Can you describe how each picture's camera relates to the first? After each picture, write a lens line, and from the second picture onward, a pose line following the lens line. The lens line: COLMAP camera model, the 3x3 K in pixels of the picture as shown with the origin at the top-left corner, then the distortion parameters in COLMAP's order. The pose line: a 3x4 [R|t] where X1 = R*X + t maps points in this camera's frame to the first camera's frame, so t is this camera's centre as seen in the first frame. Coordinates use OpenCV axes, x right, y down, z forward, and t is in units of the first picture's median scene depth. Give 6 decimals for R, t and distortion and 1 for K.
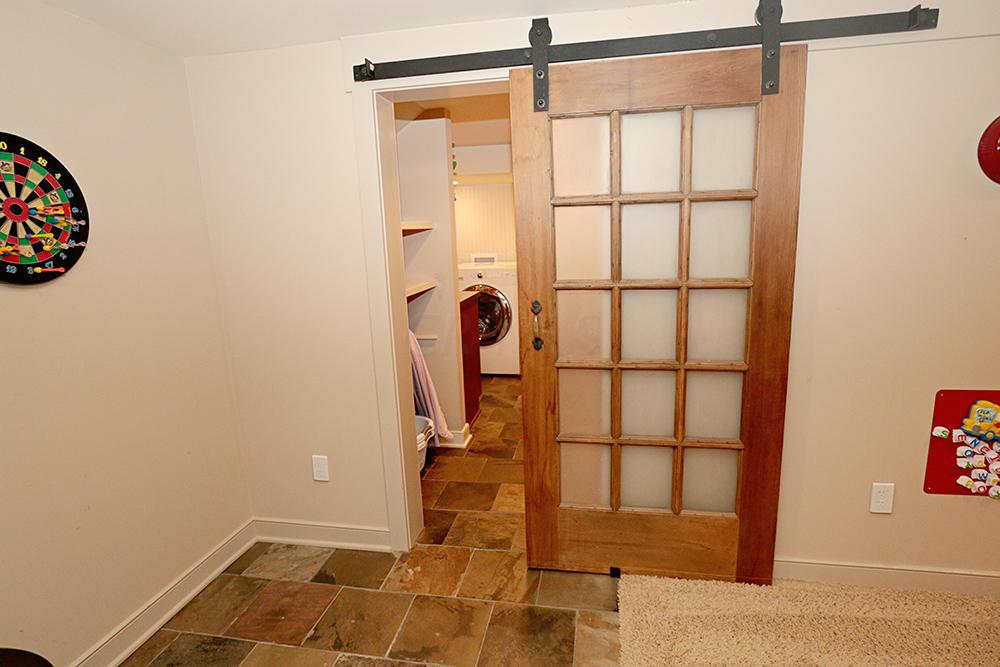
lens RADIAL K [[516.2, 0, 503.7], [0, 516.2, 335.1], [0, 0, 1]] dist [-0.007290, 0.000561]
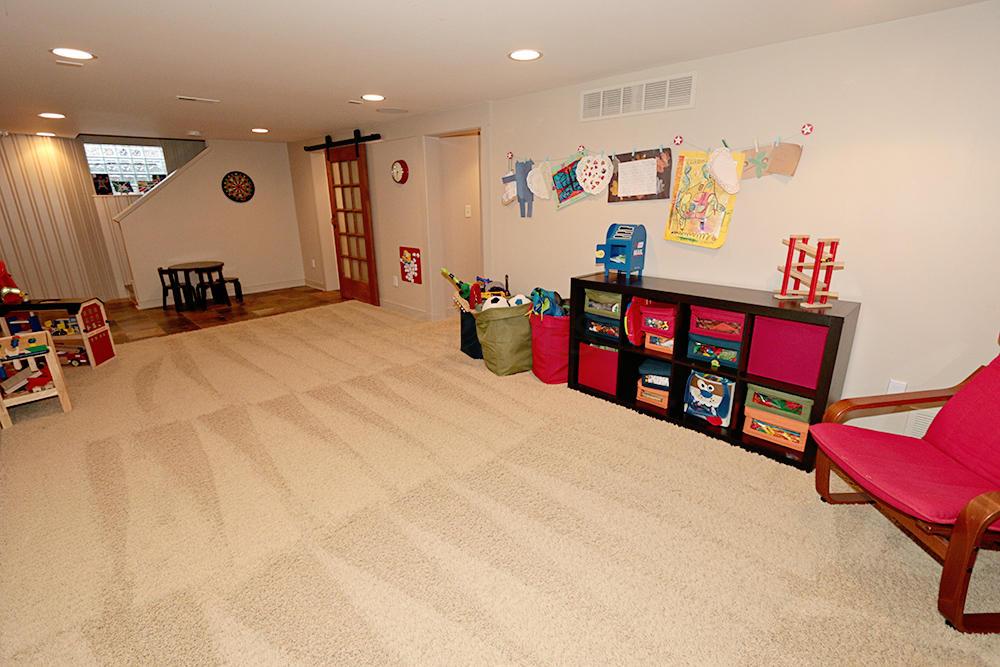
lens RADIAL K [[458.4, 0, 498.9], [0, 458.4, 334.3], [0, 0, 1]] dist [-0.012743, 0.000423]
pose [[0.829769, 0.188174, -0.525428, 2.967725], [-0.130574, 0.980772, 0.145042, 0.146741], [0.542618, -0.051744, 0.838384, -1.119790]]
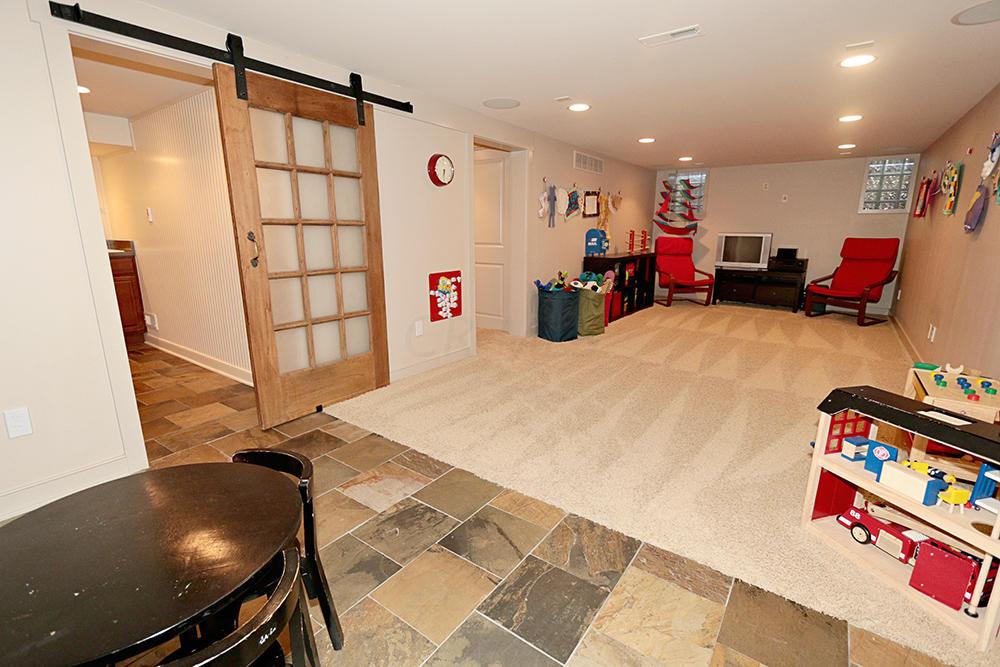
lens RADIAL K [[458.4, 0, 499.4], [0, 458.4, 332.2], [0, 0, 1]] dist [-0.012743, 0.000423]
pose [[0.431809, -0.161023, 0.887476, -0.853898], [0.163344, 0.981627, 0.098629, 0.206750], [-0.887051, 0.102375, 0.450177, -0.164951]]
